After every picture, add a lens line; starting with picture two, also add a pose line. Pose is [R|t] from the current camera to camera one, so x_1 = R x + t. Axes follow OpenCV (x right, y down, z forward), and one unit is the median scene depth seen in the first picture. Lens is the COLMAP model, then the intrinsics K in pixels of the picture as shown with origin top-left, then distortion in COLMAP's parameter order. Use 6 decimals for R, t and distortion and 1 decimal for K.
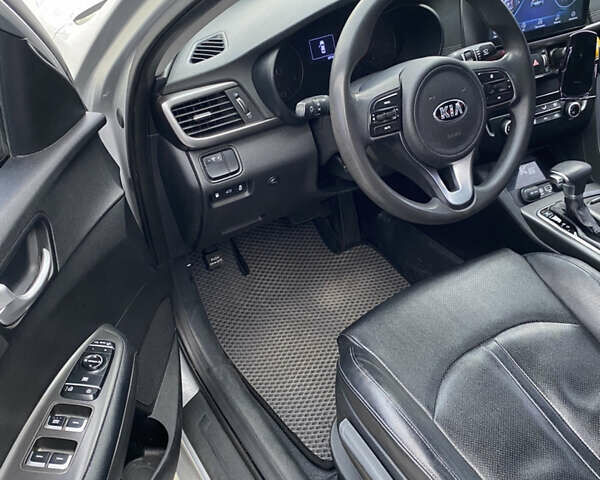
lens RADIAL K [[607.0, 0, 300.0], [0, 607.0, 240.0], [0, 0, 1]] dist [0.078967, -0.193335]
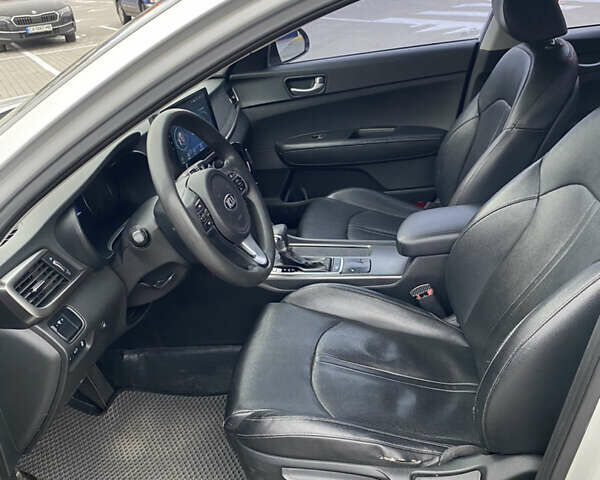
lens RADIAL K [[607.0, 0, 300.0], [0, 607.0, 240.0], [0, 0, 1]] dist [0.078967, -0.193335]
pose [[0.644162, -0.333041, 0.688577, -0.540986], [0.518535, 0.851931, -0.073039, 0.033426], [-0.562296, 0.404101, 0.721475, -0.015440]]
